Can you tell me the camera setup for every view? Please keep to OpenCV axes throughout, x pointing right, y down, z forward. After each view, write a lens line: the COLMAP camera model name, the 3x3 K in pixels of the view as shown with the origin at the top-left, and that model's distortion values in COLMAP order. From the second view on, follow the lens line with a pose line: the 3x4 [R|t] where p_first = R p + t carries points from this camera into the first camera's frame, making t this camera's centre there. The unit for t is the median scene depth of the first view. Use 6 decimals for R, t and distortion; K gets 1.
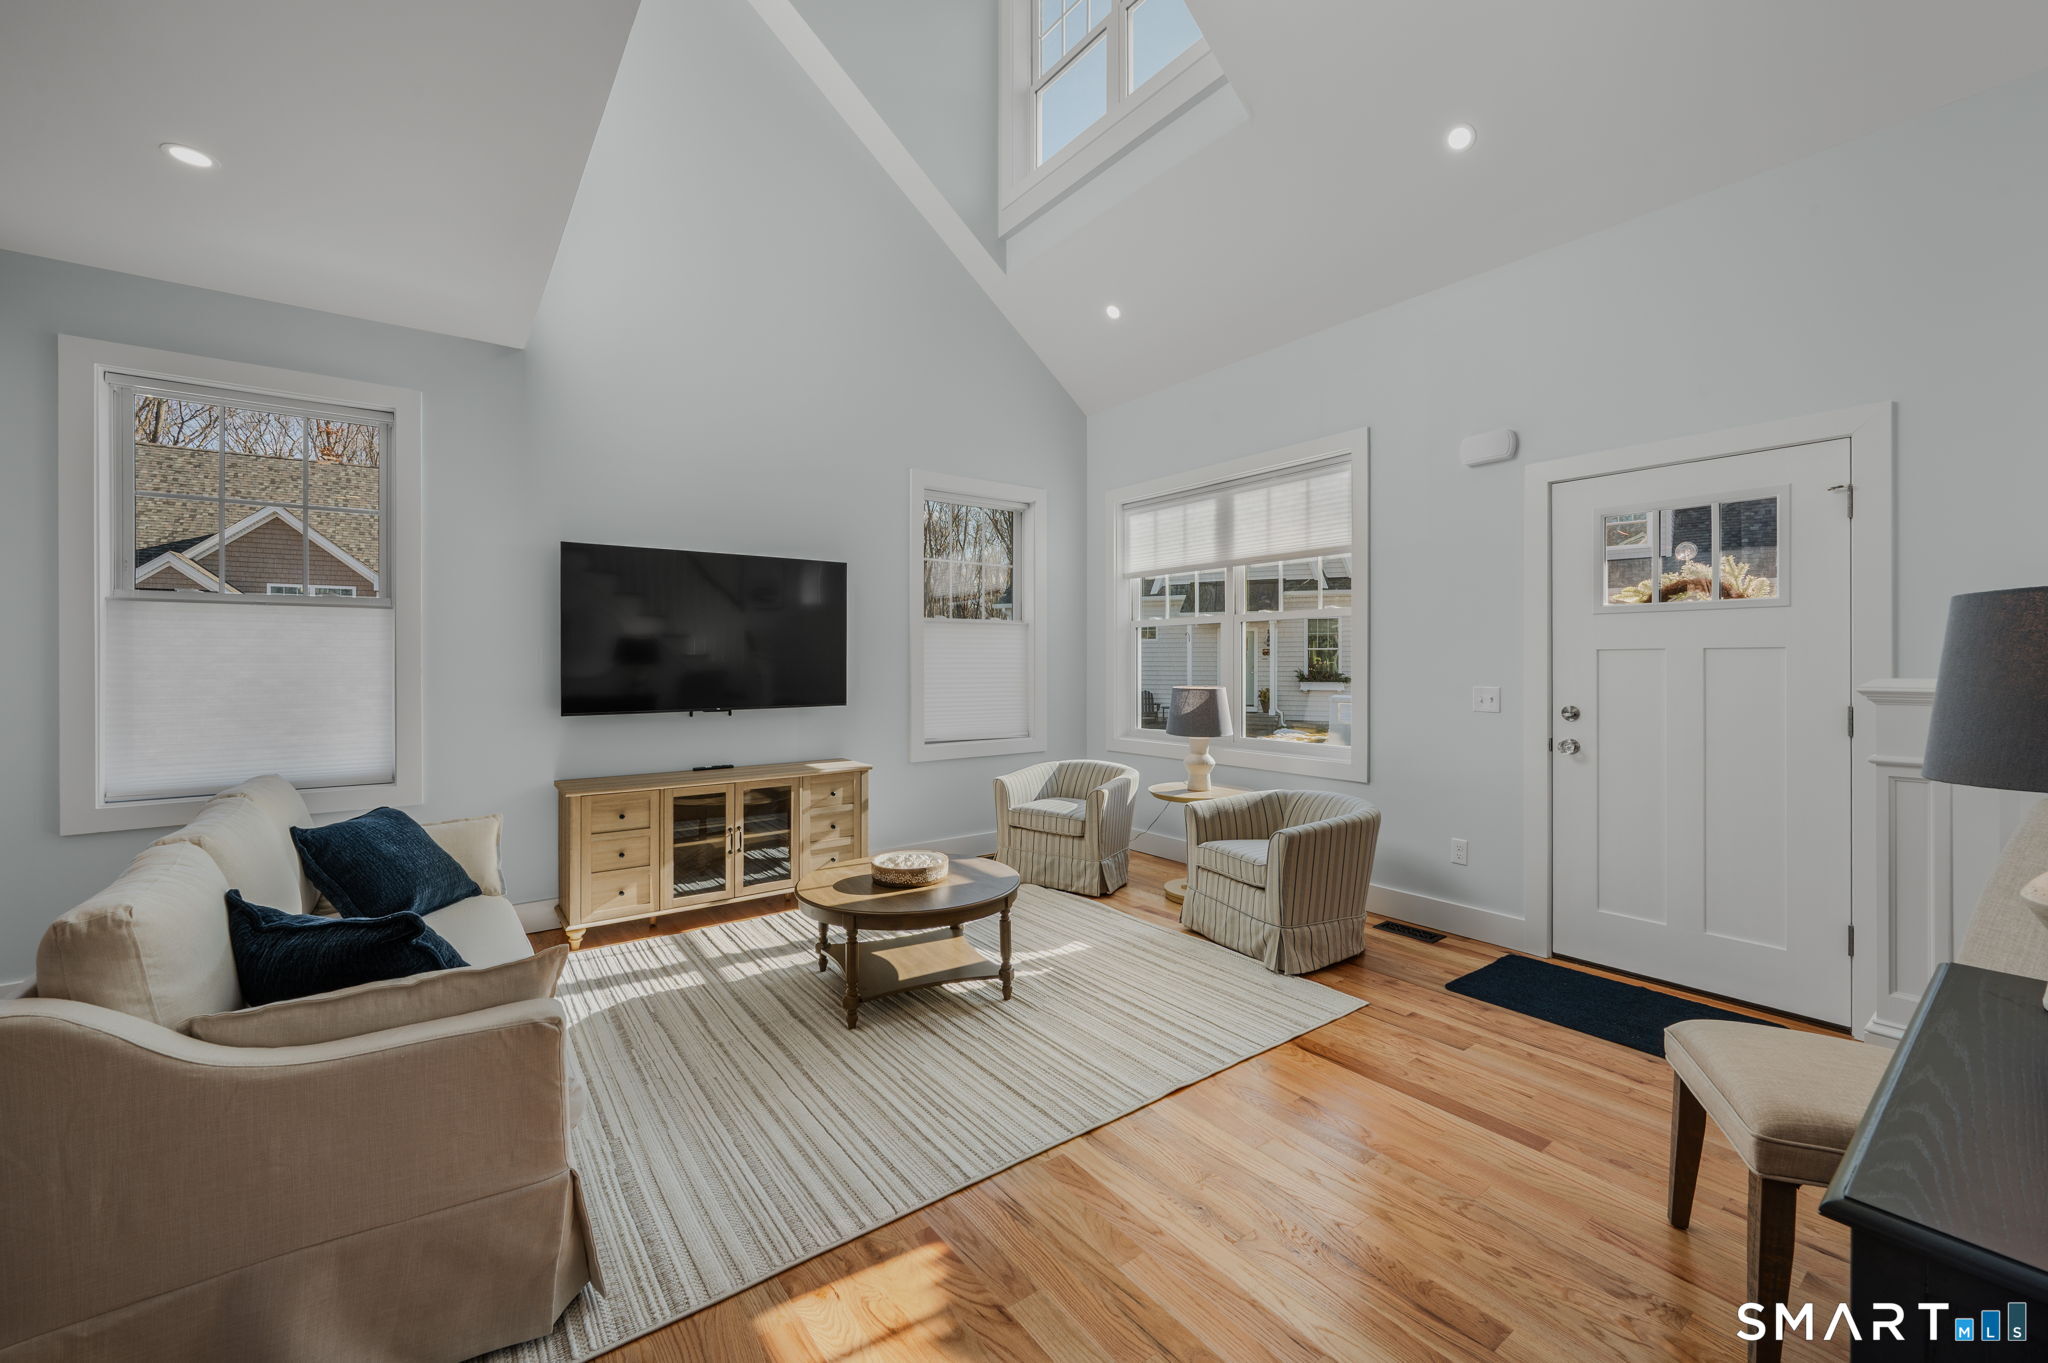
lens RADIAL K [[822.1, 0, 1045.4], [0, 822.1, 664.4], [0, 0, 1]] dist [-0.010015, -0.000343]
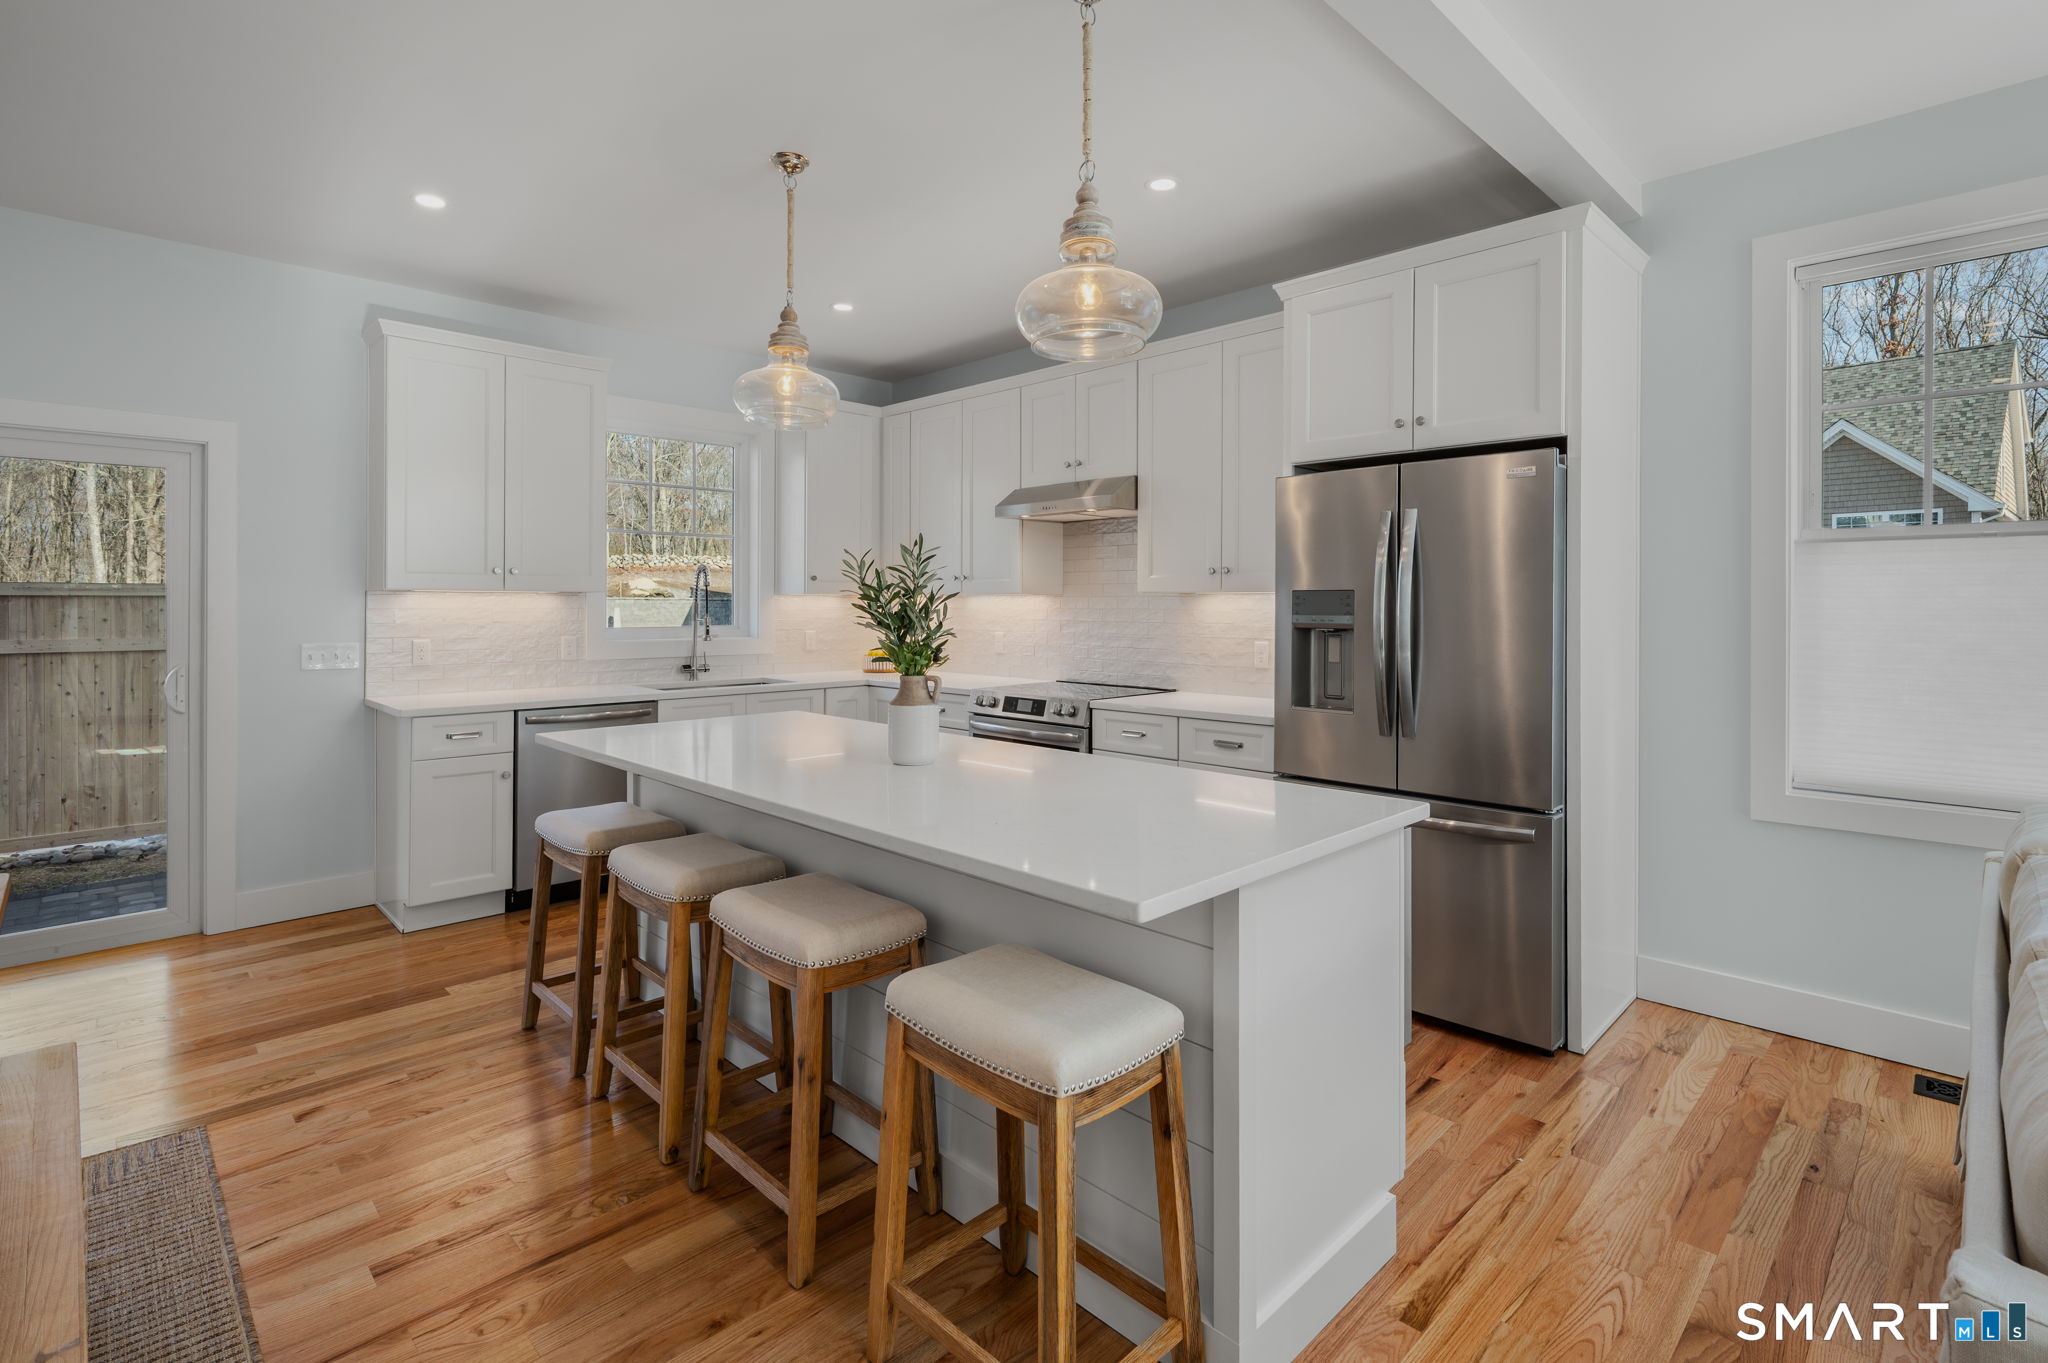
lens RADIAL K [[963.9, 0, 1001.7], [0, 963.9, 612.3], [0, 0, 1]] dist [-0.002430, -0.000446]
pose [[0.109157, 0.010269, -0.993972, -0.211333], [-0.003844, 0.999944, 0.009908, -0.012425], [0.994017, 0.002739, 0.109190, 0.067032]]
